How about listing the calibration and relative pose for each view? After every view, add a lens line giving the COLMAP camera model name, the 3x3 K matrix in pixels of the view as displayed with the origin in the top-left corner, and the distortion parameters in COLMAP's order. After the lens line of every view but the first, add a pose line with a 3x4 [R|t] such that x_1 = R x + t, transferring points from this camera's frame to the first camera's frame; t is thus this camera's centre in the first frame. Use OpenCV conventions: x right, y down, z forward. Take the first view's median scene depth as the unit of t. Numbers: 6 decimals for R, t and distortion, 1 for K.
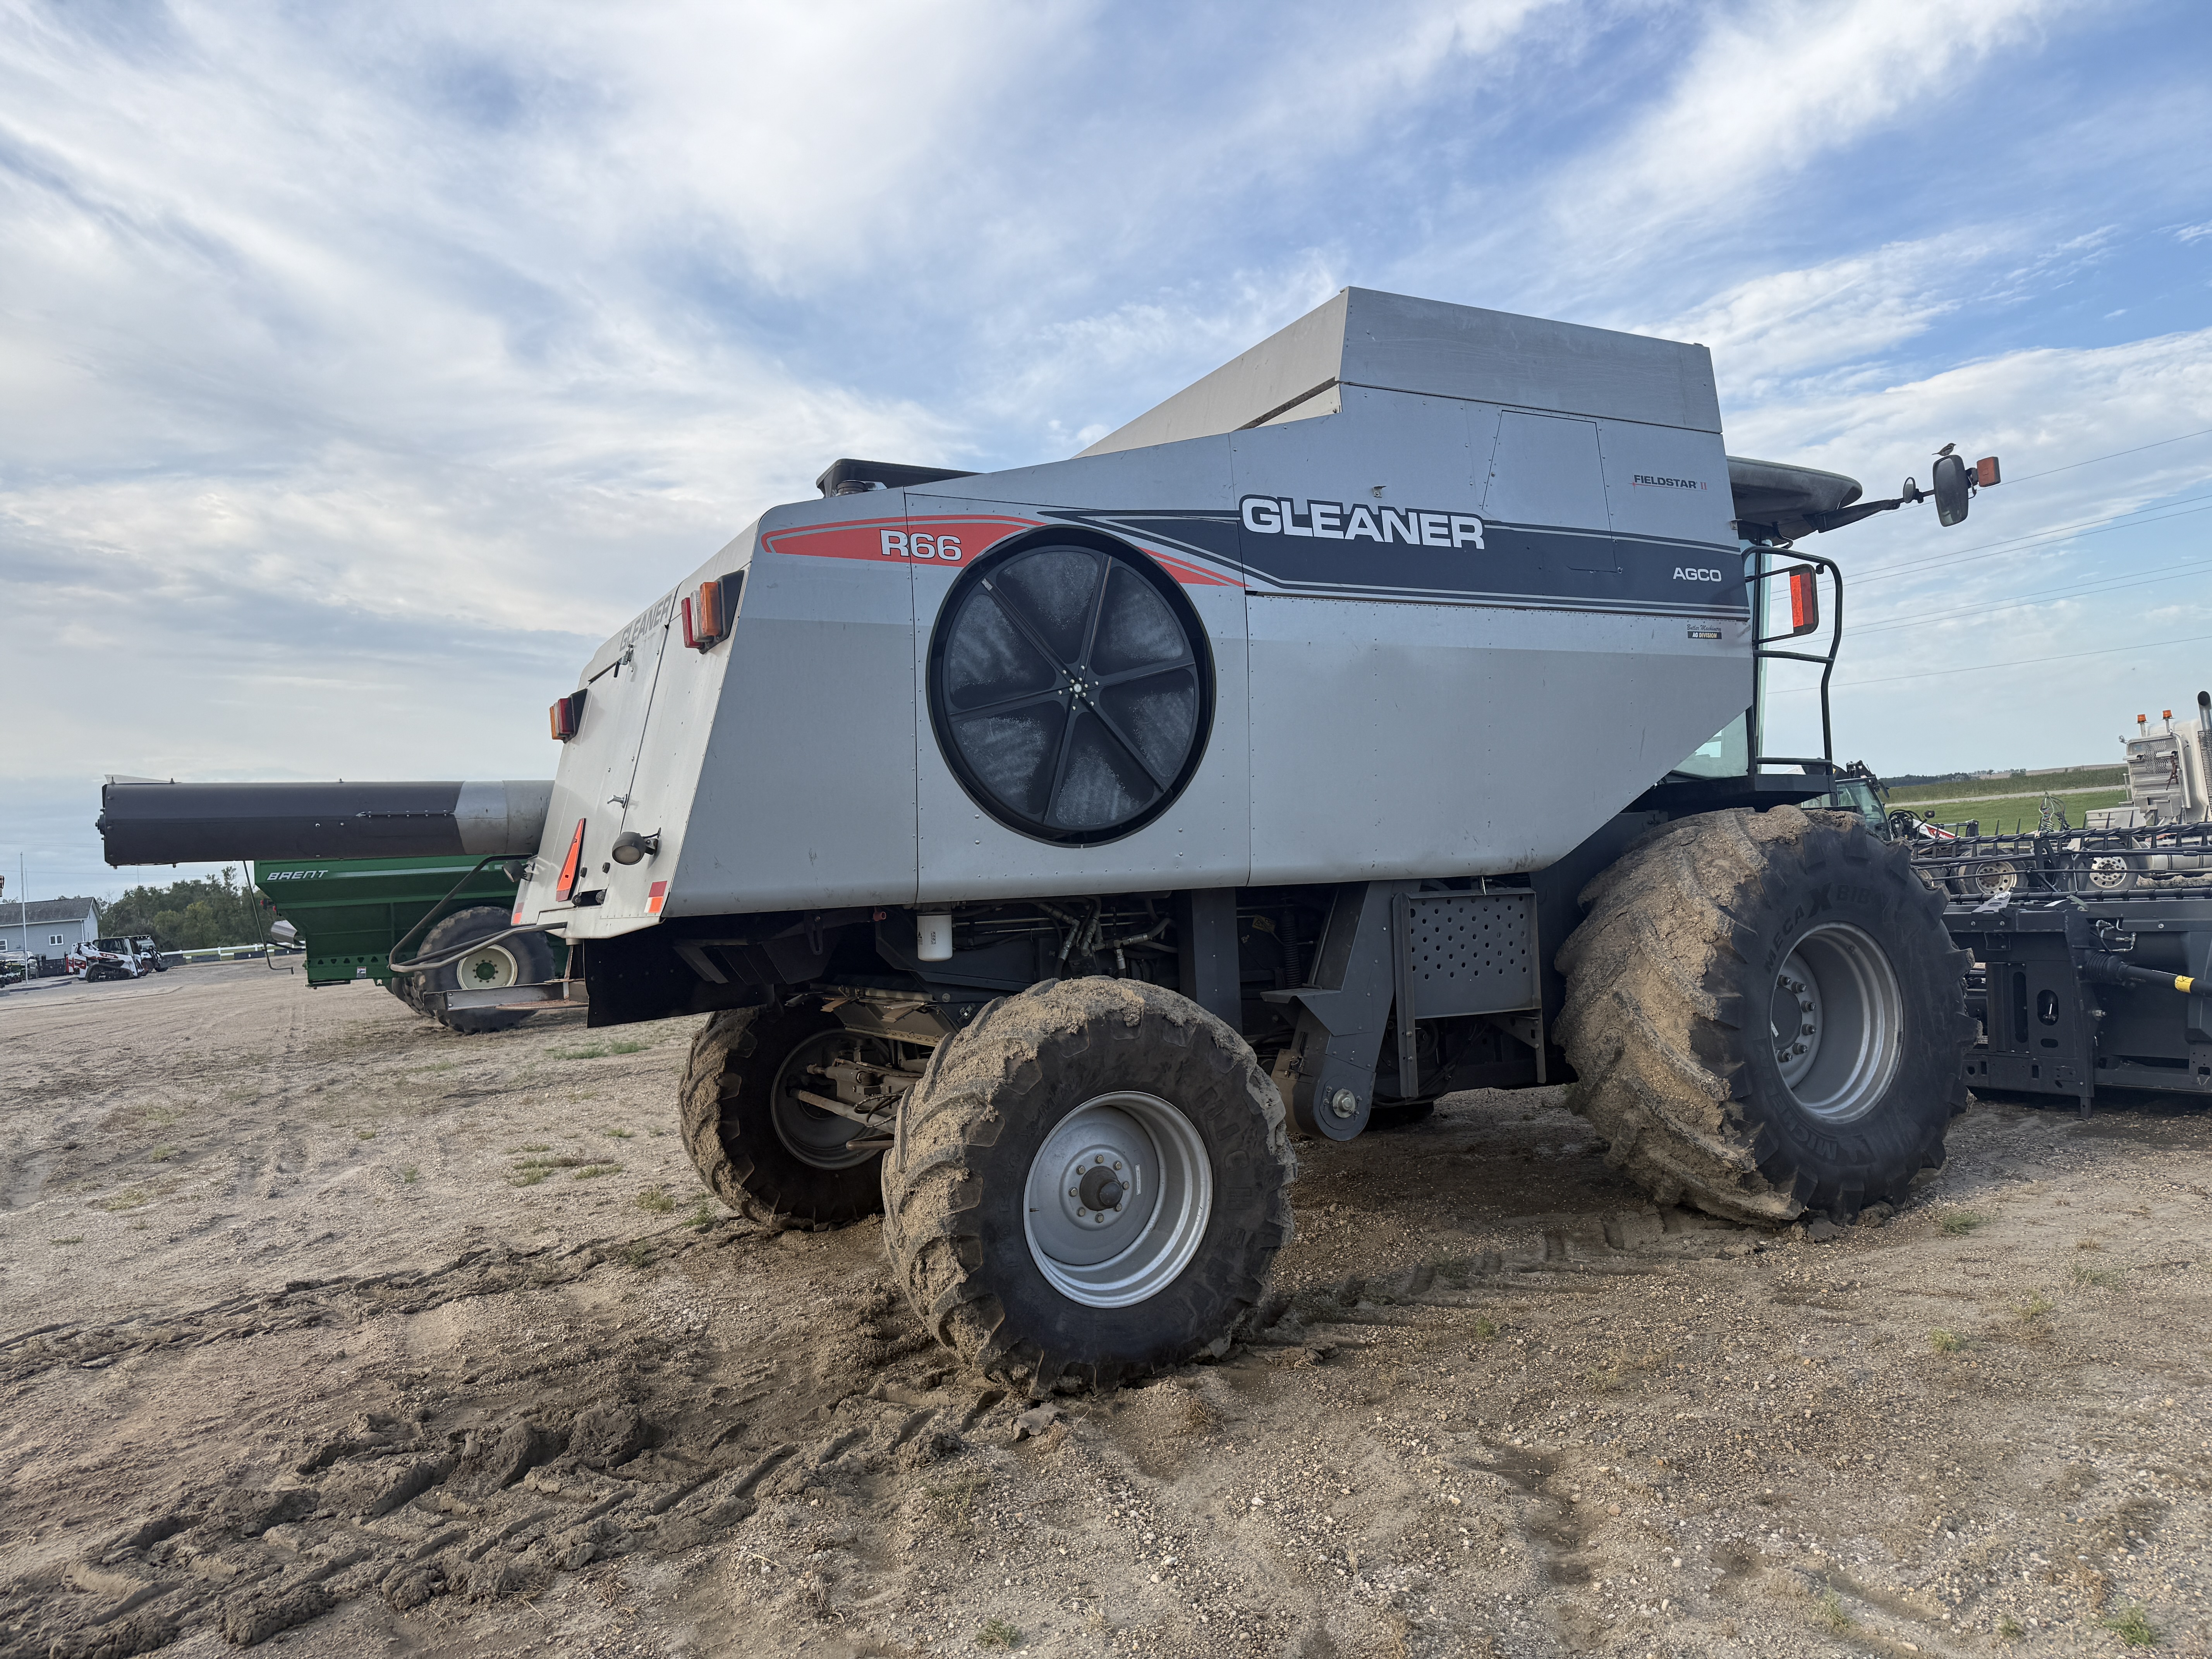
lens RADIAL K [[1580.0, 0, 1125.2], [0, 1580.0, 826.9], [0, 0, 1]] dist [0.053819, -0.053331]
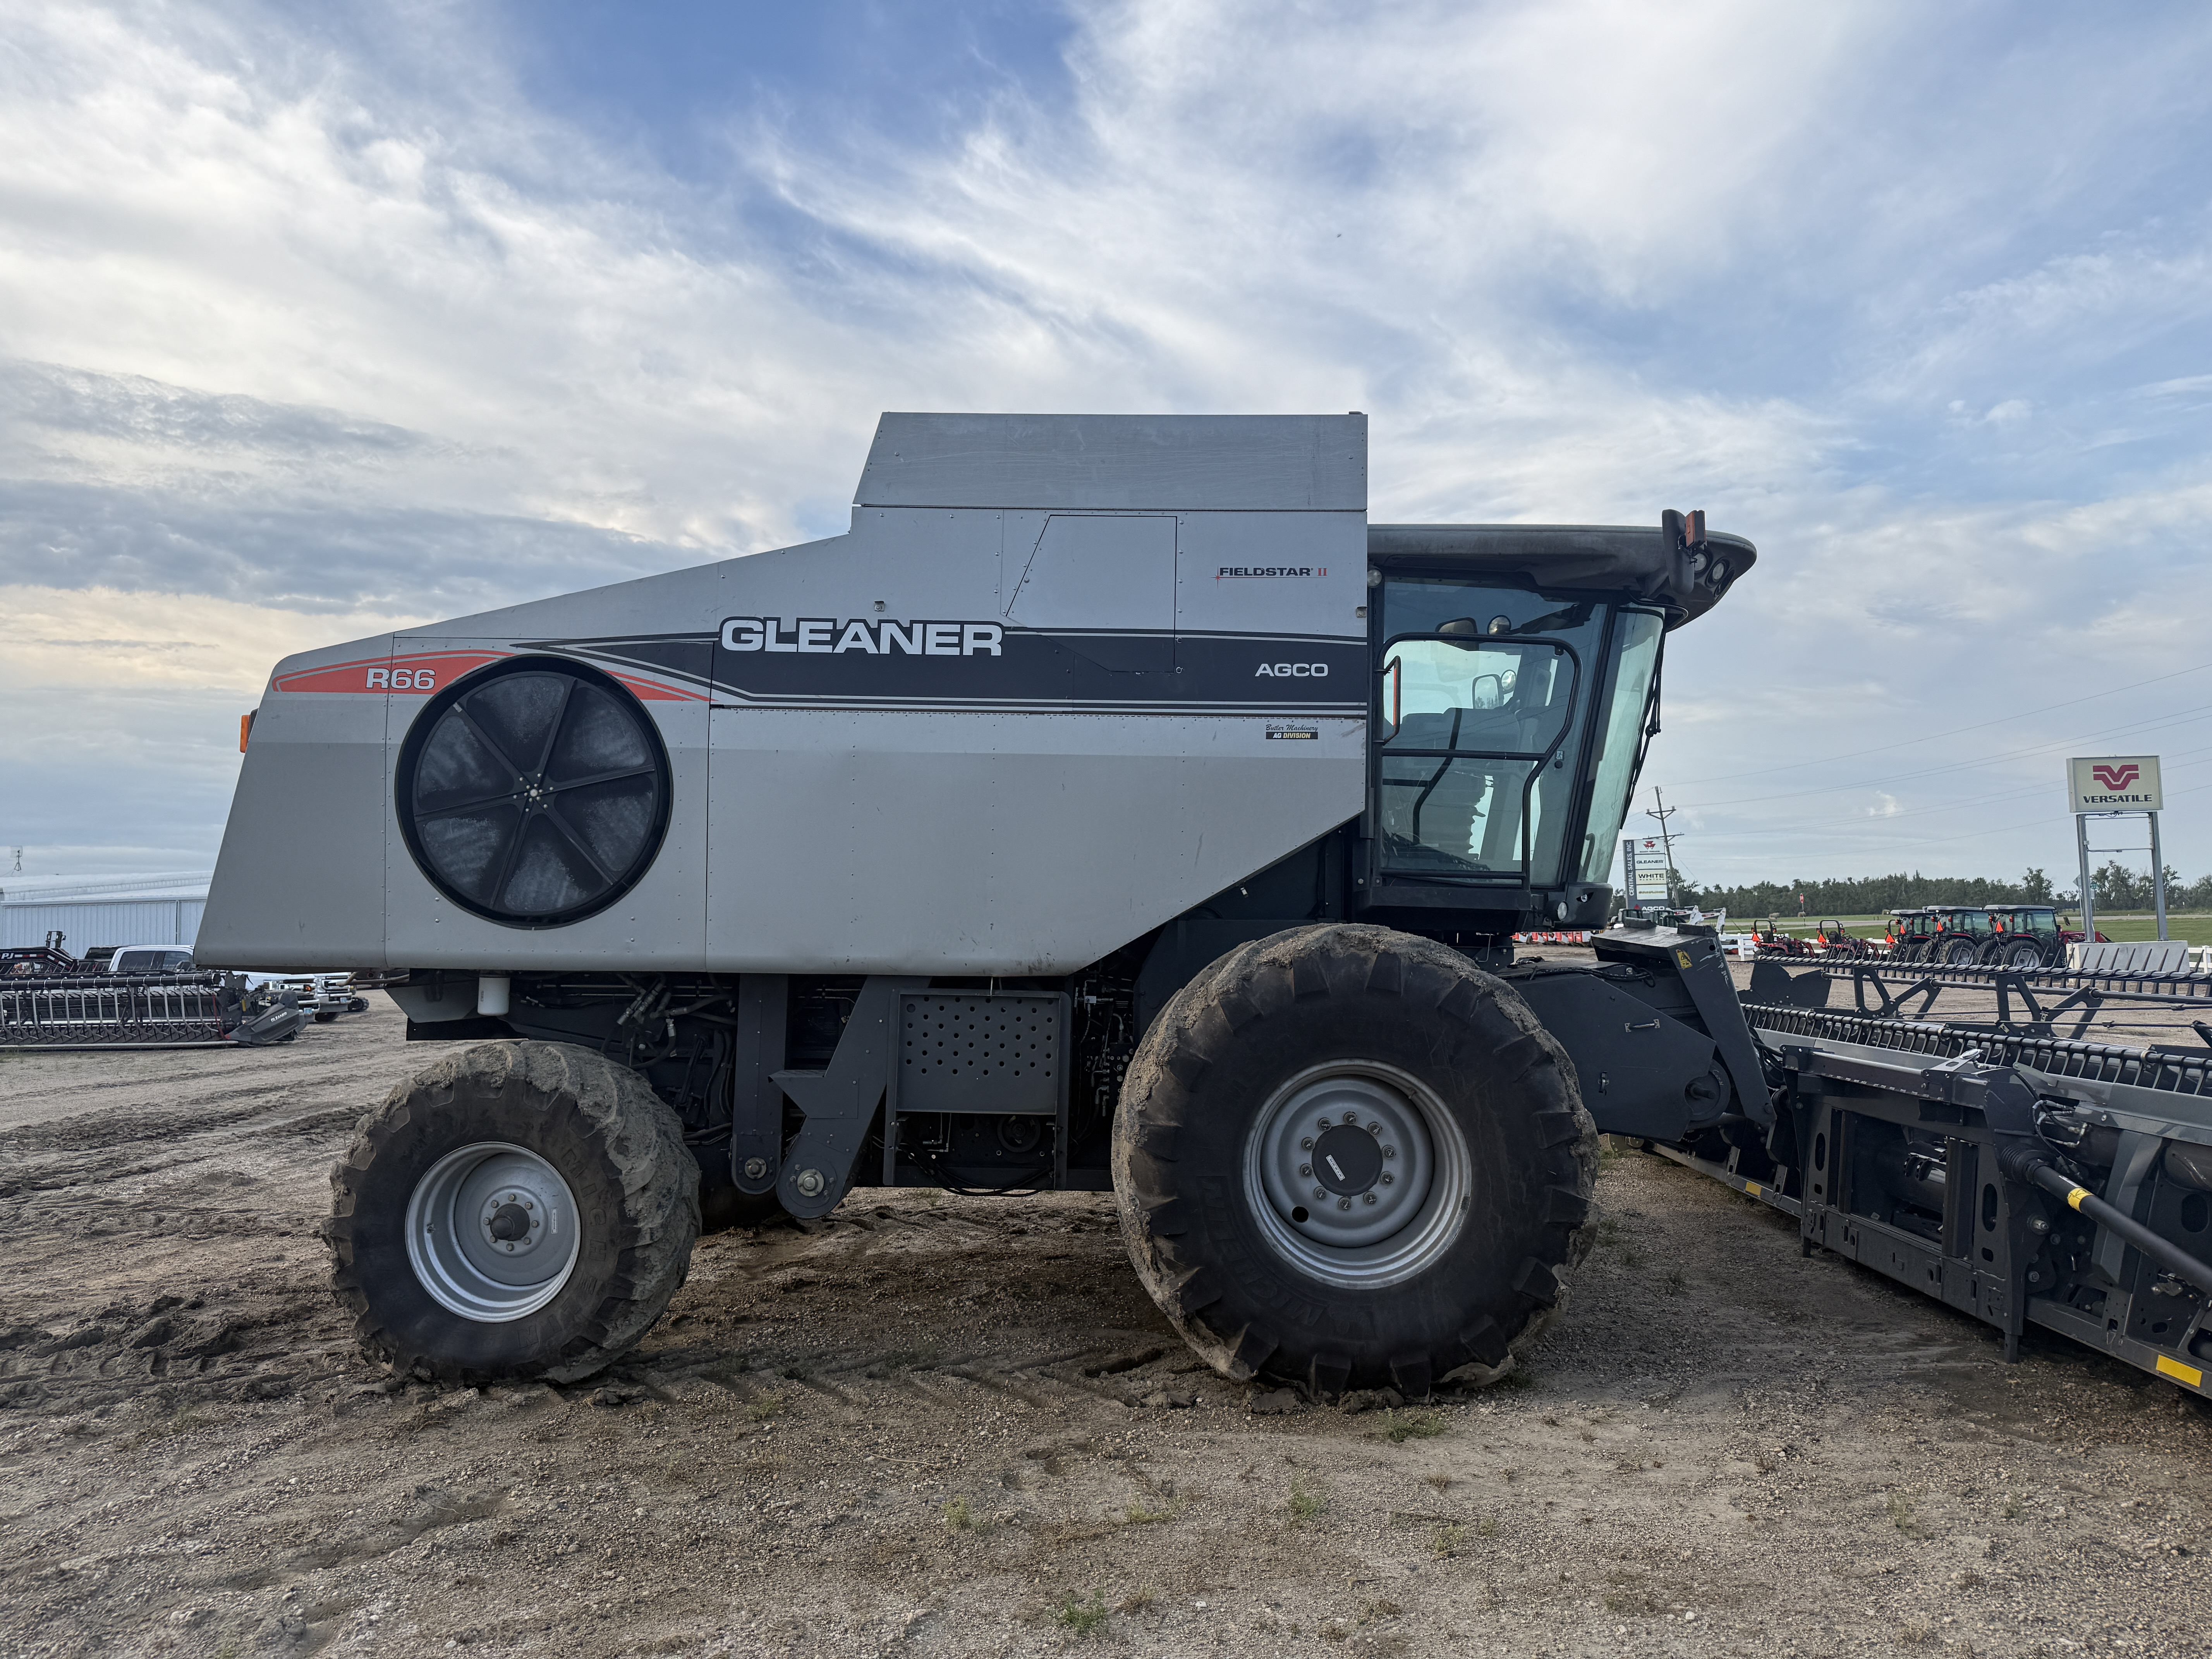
lens RADIAL K [[1610.7, 0, 1194.5], [0, 1610.7, 827.7], [0, 0, 1]] dist [0.115782, -0.171613]
pose [[0.857368, 0.034388, -0.513554, 0.900496], [-0.040028, 0.999199, 0.000081, -0.072667], [0.513145, 0.020487, 0.858057, 0.187417]]
